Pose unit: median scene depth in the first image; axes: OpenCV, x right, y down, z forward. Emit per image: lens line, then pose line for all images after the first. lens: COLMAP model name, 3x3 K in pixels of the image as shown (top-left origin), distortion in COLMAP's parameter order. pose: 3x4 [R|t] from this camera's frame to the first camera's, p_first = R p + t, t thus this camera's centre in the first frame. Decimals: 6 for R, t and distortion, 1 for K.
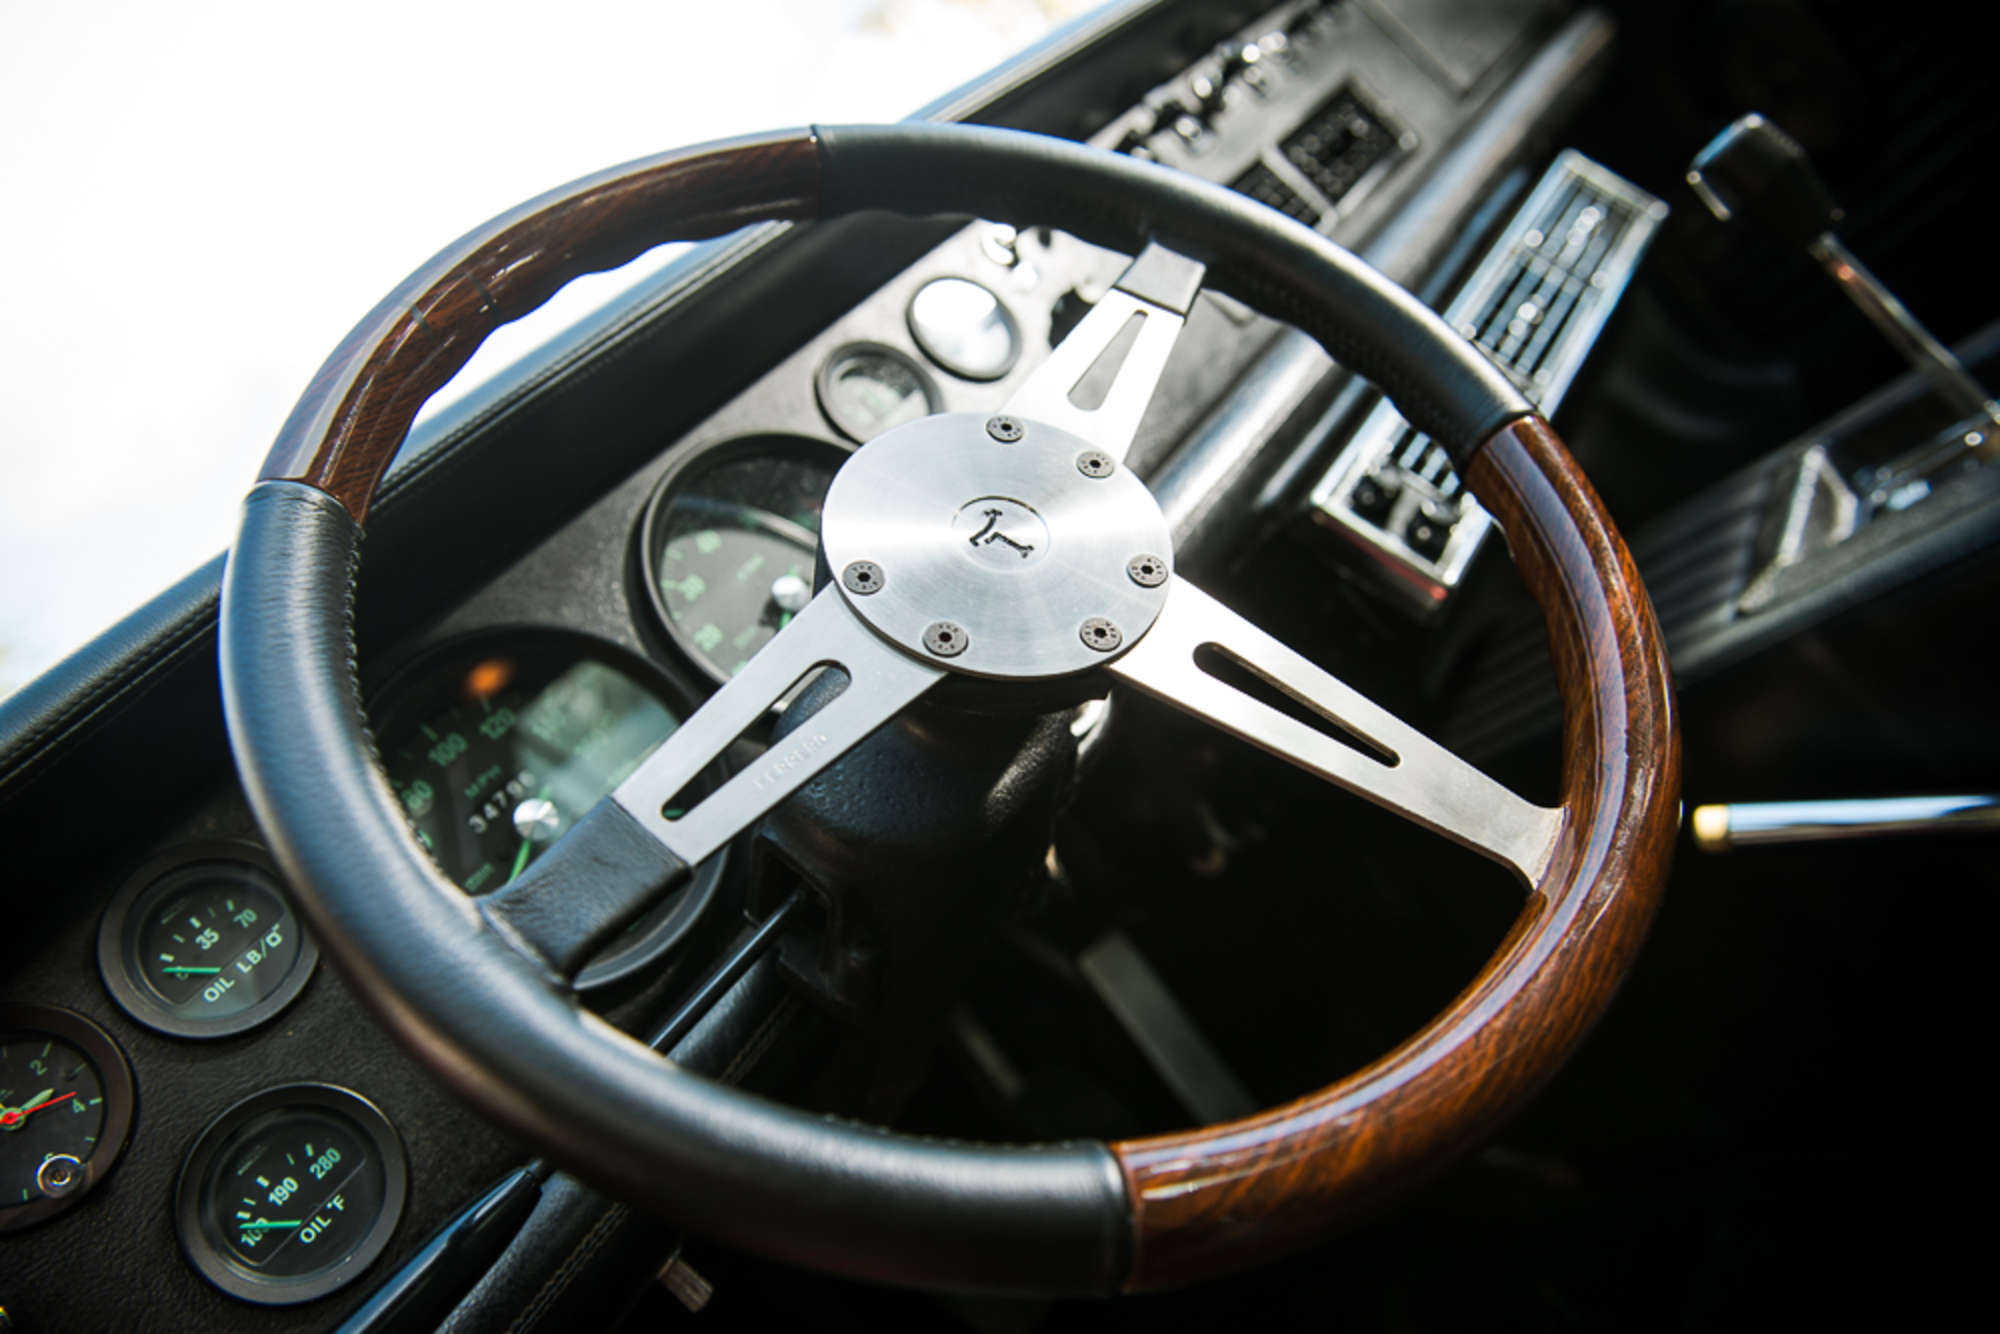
lens RADIAL K [[1287.2, 0, 1000.0], [0, 1287.2, 667.0], [0, 0, 1]] dist [-0.062656, -0.000103]
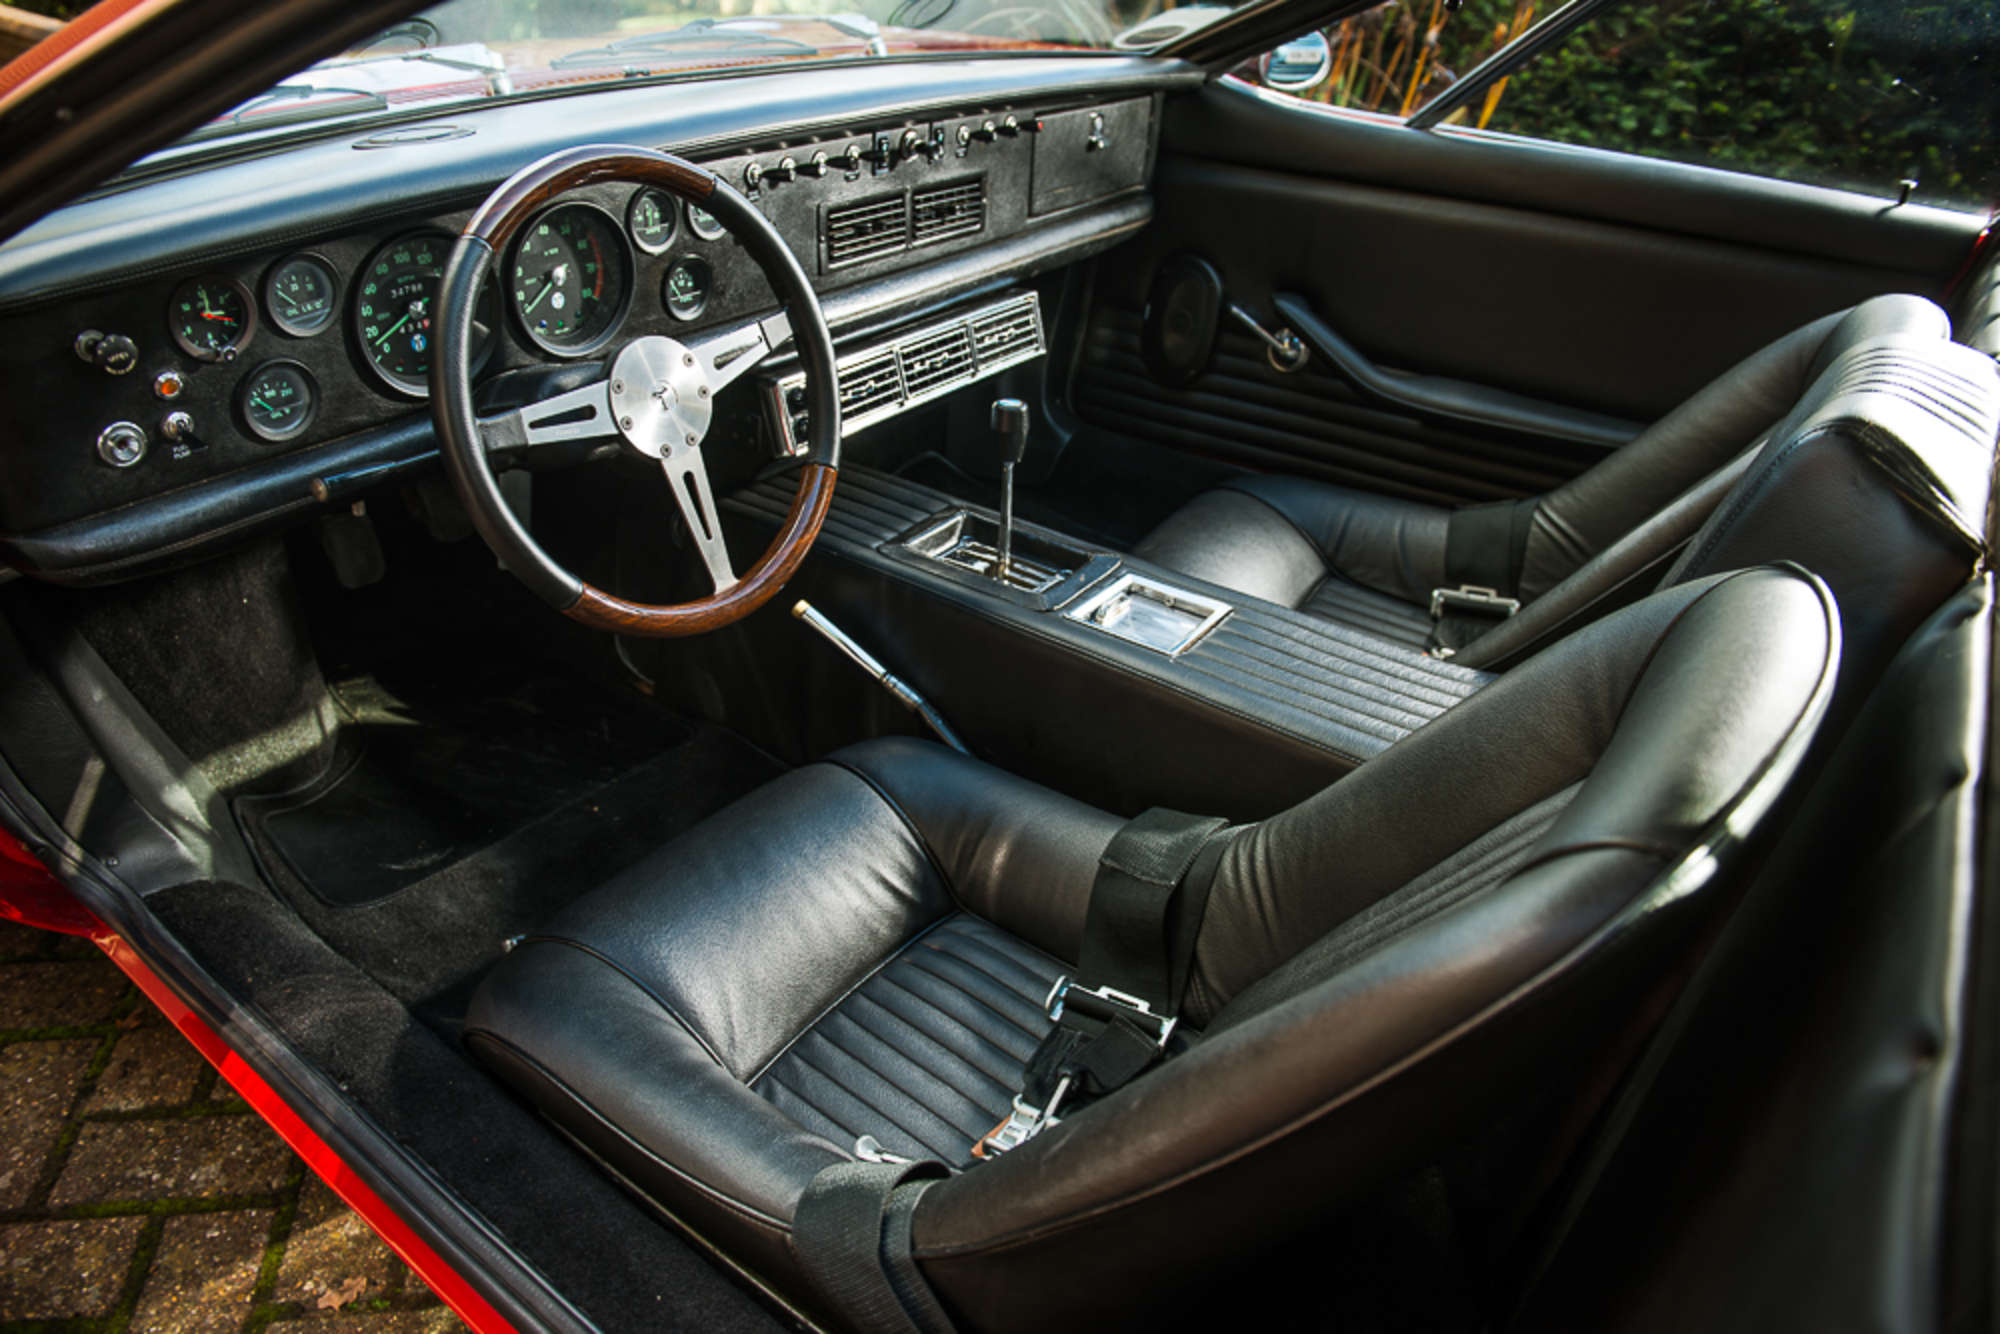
lens RADIAL K [[1287.2, 0, 1000.0], [0, 1287.2, 667.0], [0, 0, 1]] dist [-0.062656, -0.000103]
pose [[0.623918, 0.545908, 0.559205, -0.797030], [-0.706127, 0.700390, 0.104108, -0.511150], [-0.334828, -0.459825, 0.822466, -1.885710]]
